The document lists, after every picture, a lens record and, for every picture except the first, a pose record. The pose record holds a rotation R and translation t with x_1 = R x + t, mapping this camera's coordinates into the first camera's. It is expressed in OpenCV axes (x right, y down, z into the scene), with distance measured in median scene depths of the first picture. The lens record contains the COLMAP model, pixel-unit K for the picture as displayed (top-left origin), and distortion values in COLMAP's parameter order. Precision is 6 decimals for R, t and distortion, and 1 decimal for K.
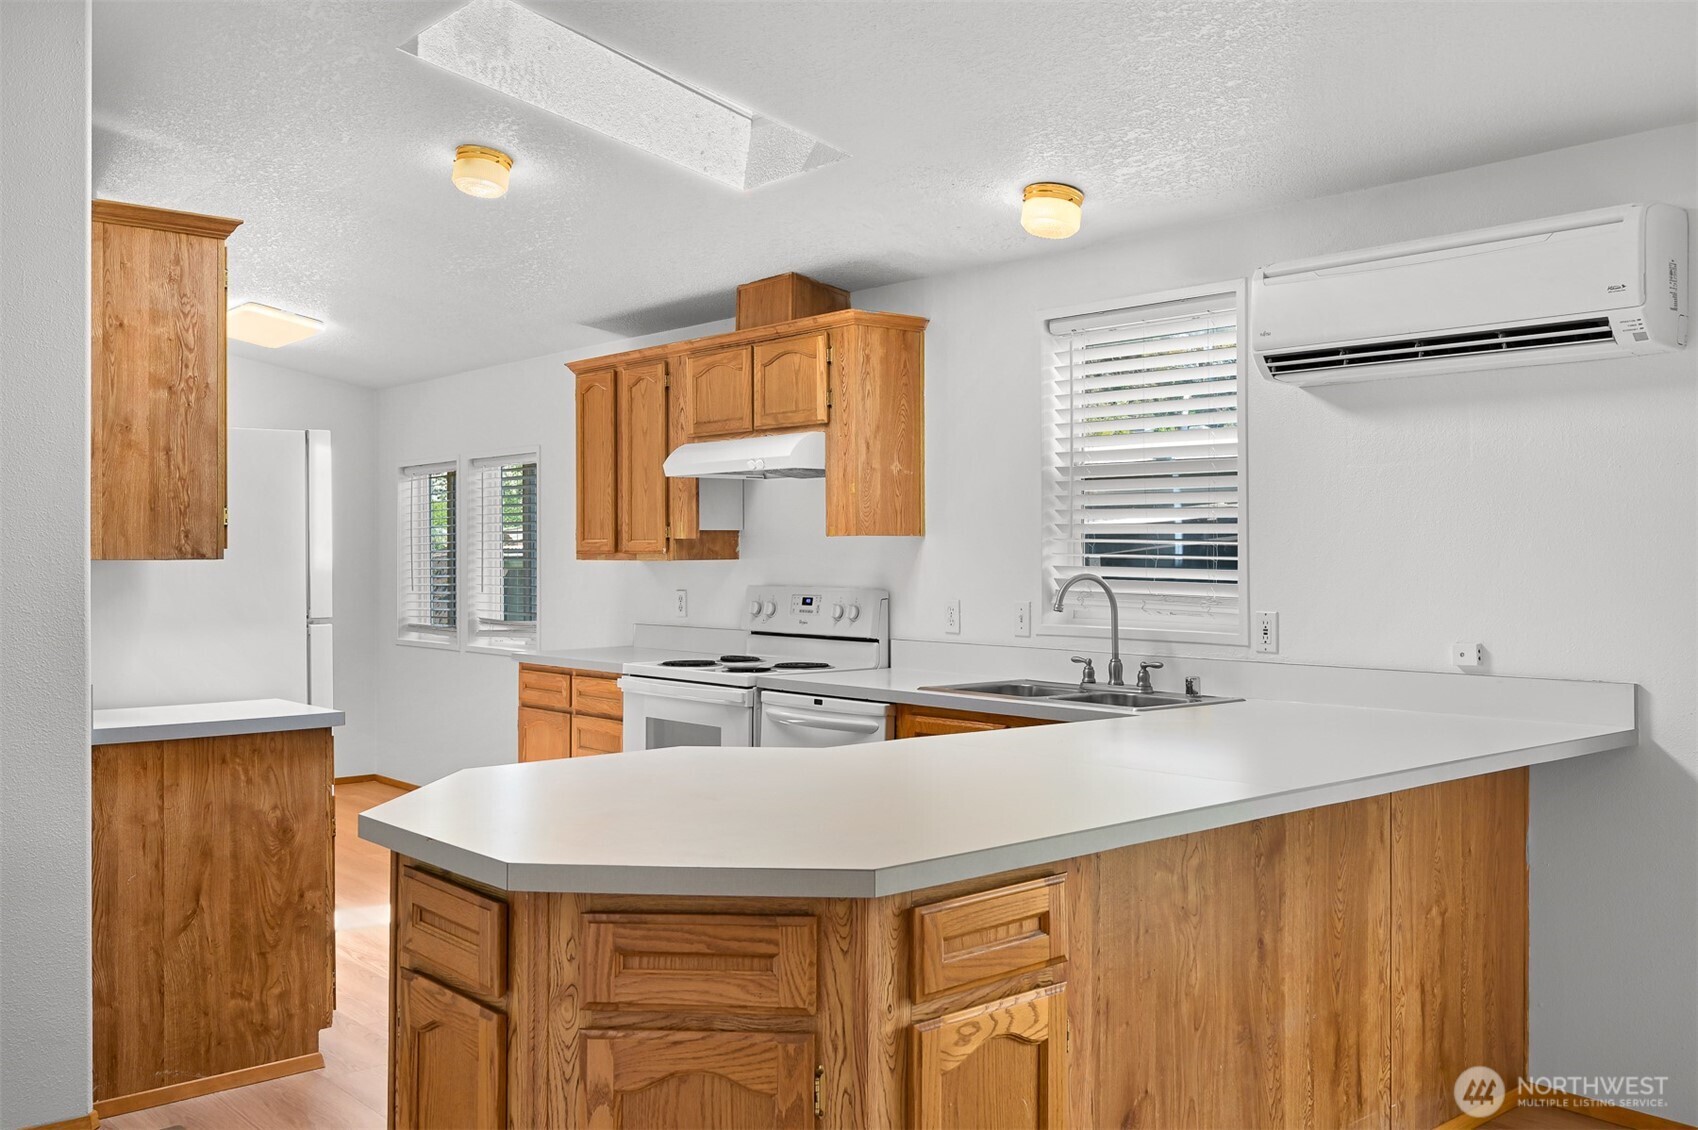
lens RADIAL K [[1475.3, 0, 838.7], [0, 1475.3, 546.5], [0, 0, 1]] dist [-0.000328, -0.004725]
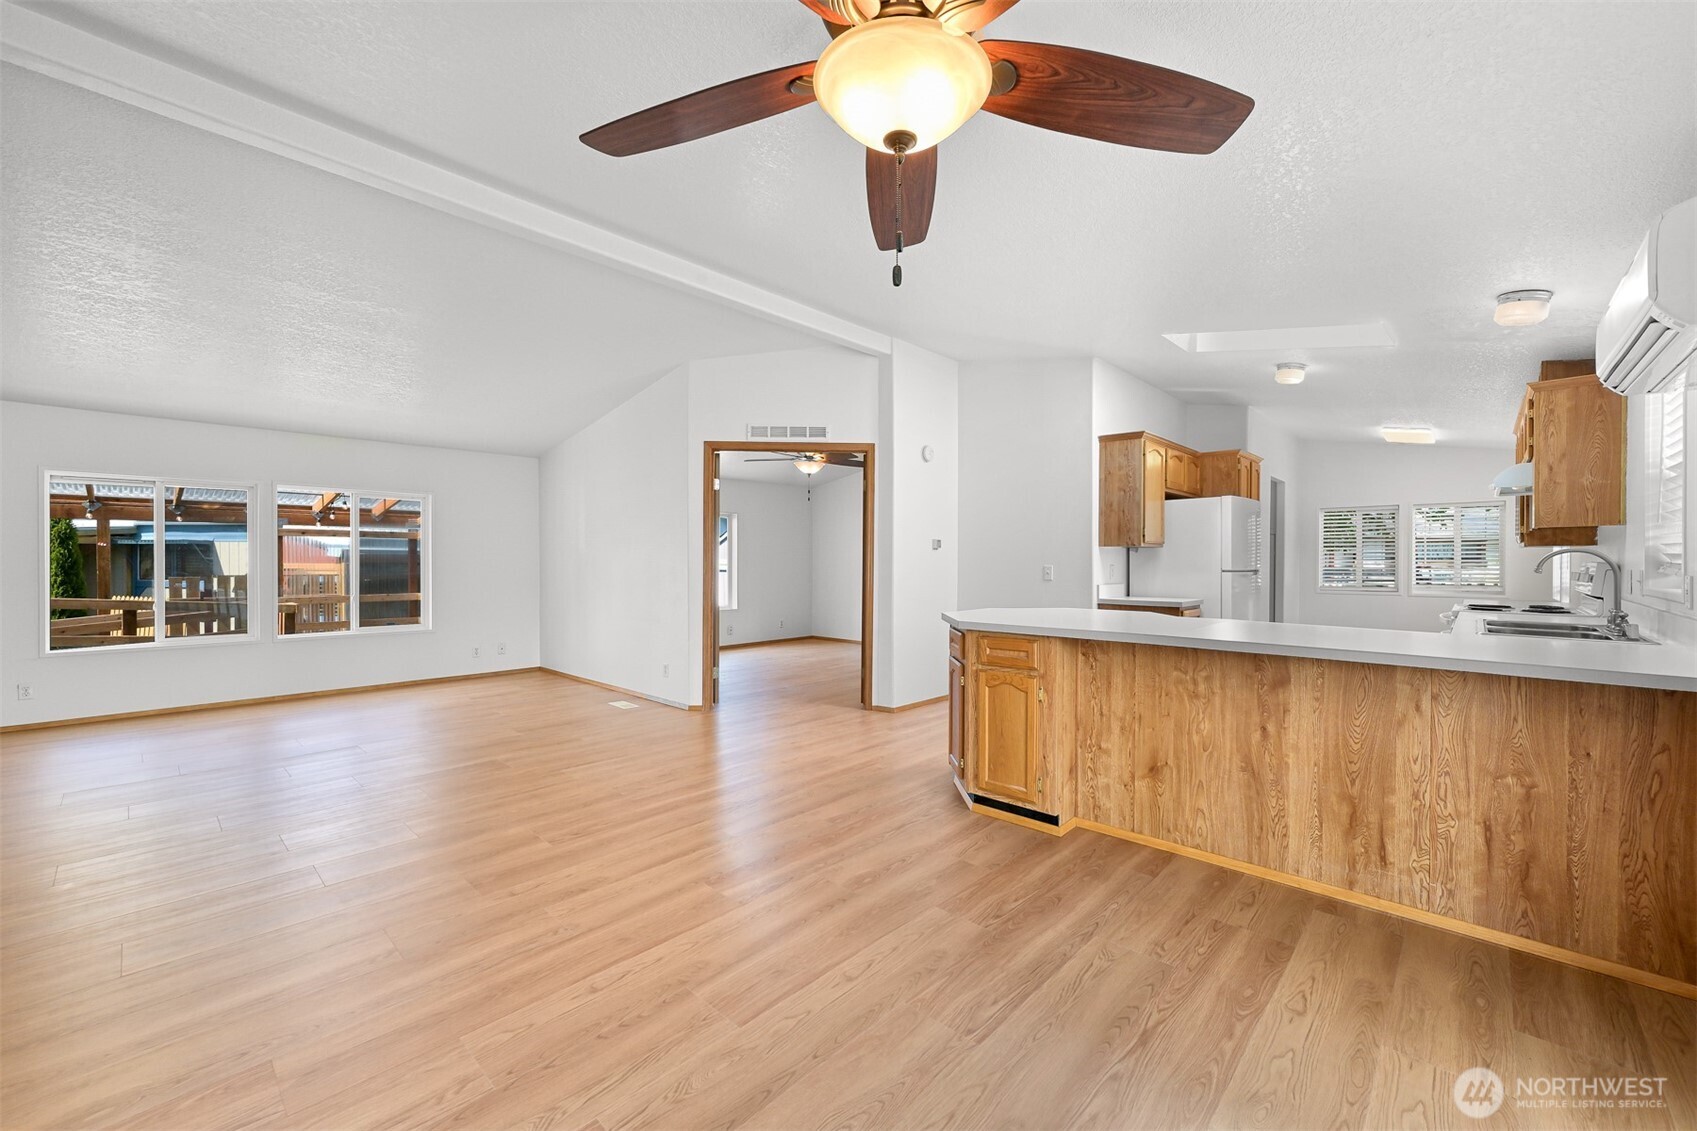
lens RADIAL K [[682.1, 0, 864.9], [0, 682.1, 563.5], [0, 0, 1]] dist [-0.004193, 0.000861]
pose [[0.124746, 0.007763, -0.992158, 0.687946], [0.004907, 0.999952, 0.008441, 0.022972], [0.992177, -0.005922, 0.124702, 0.220488]]
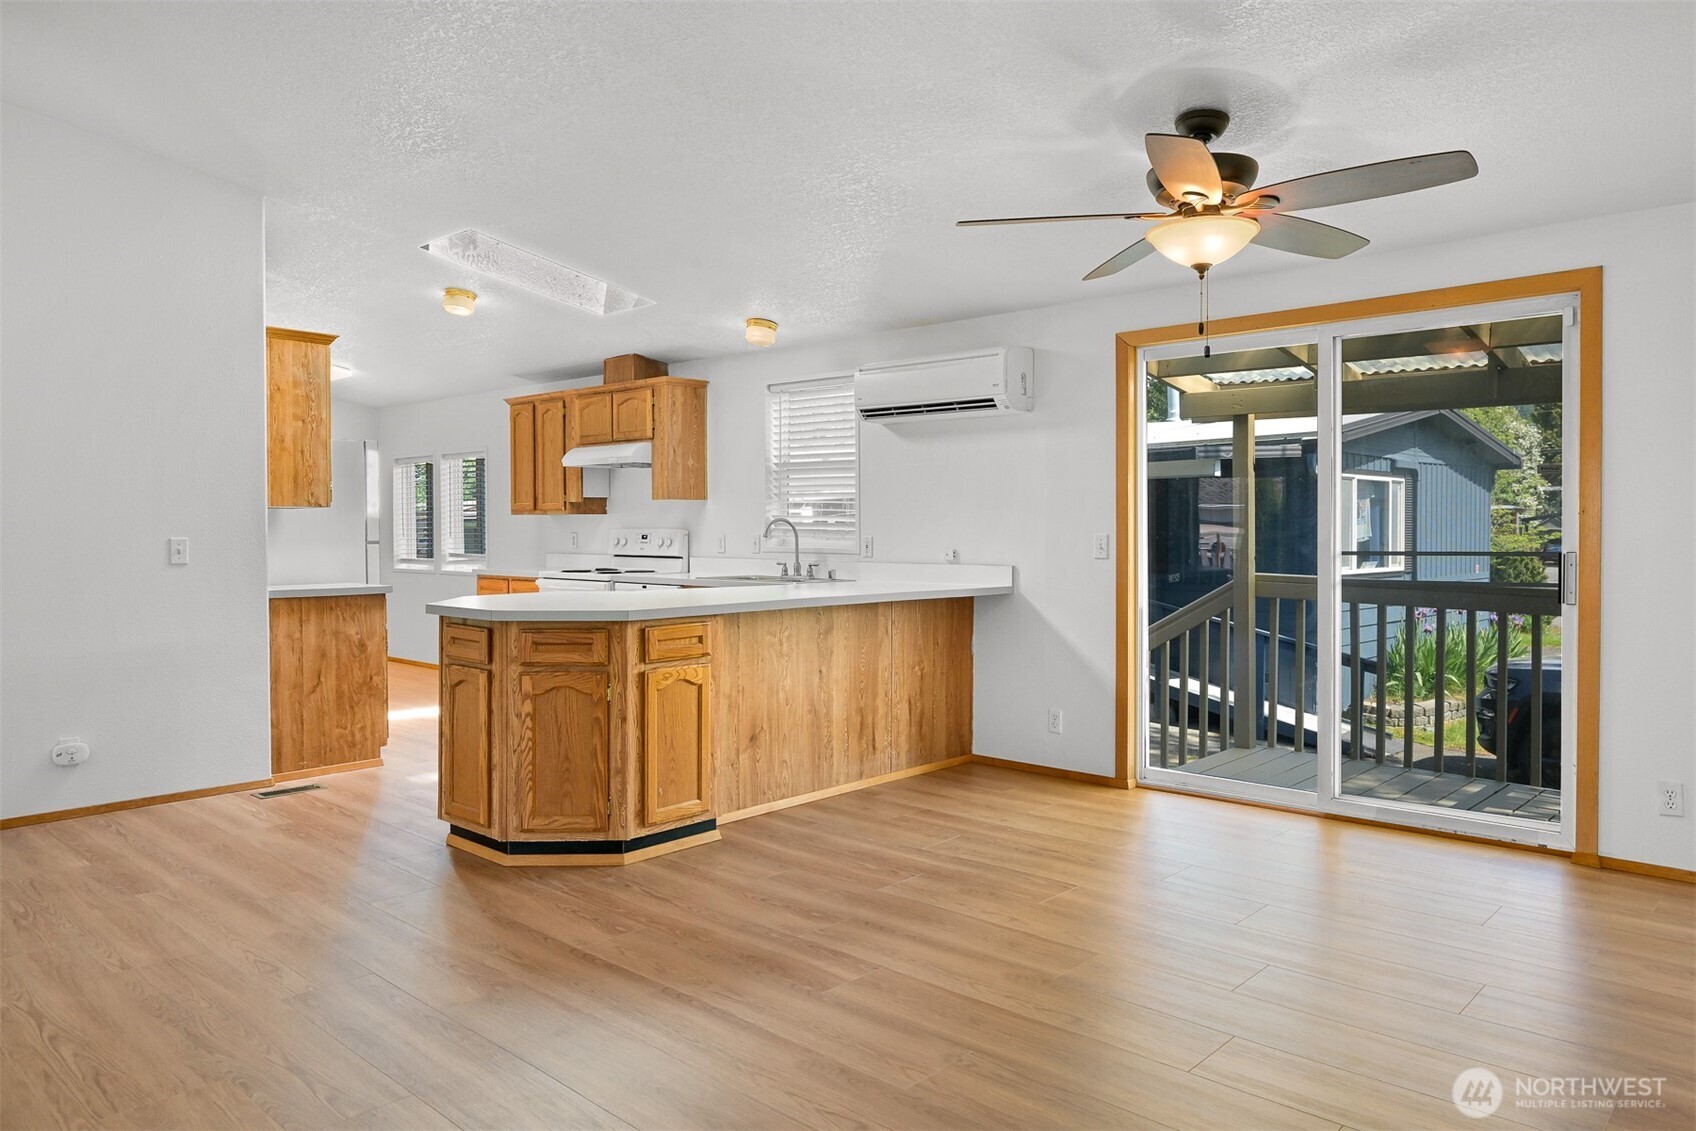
lens RADIAL K [[1125.3, 0, 841.4], [0, 1125.3, 547.8], [0, 0, 1]] dist [-0.000169, 0.001536]
pose [[0.993525, -0.000810, 0.113614, 0.073041], [-0.002032, 0.999688, 0.024892, 0.019040], [-0.113599, -0.024961, 0.993213, -0.457586]]
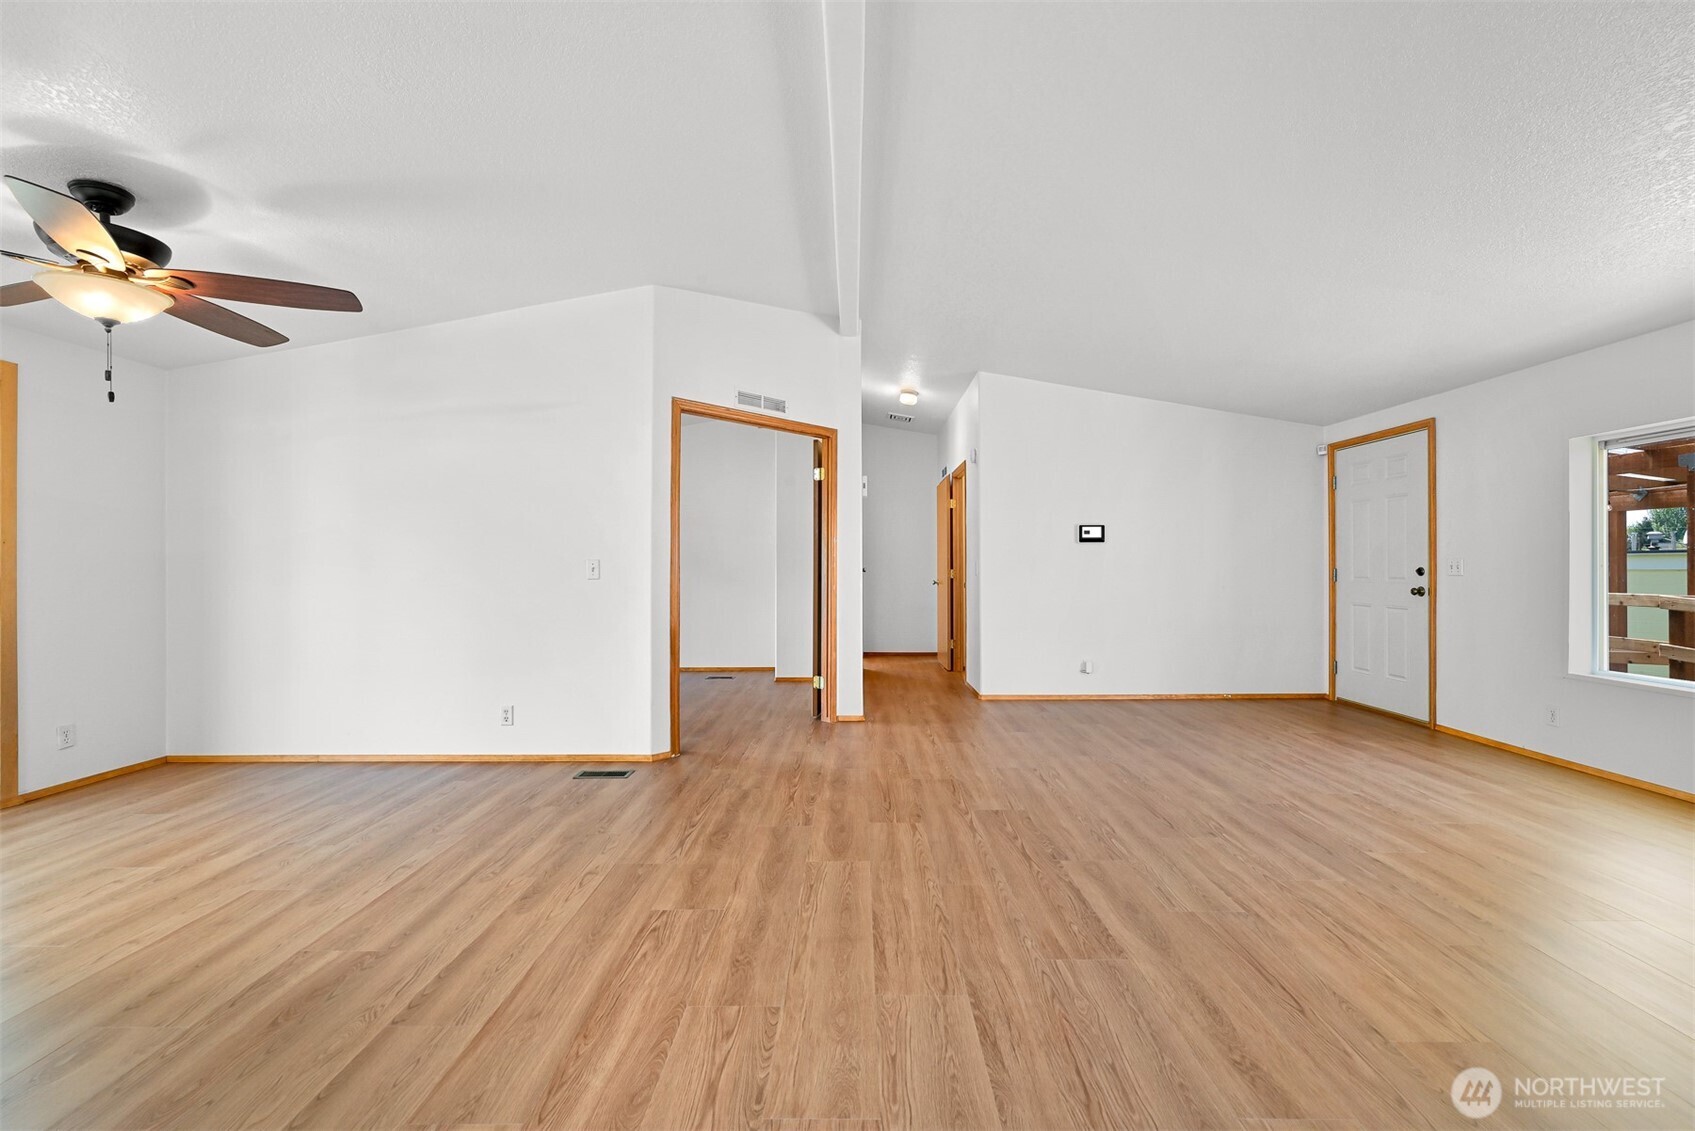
lens RADIAL K [[681.3, 0, 856.2], [0, 681.3, 567.6], [0, 0, 1]] dist [-0.004193, 0.000861]
pose [[-0.754295, 0.004010, 0.656524, -0.377822], [0.001378, 0.999989, -0.004525, 0.040835], [-0.656535, -0.002509, -0.754292, 0.285550]]
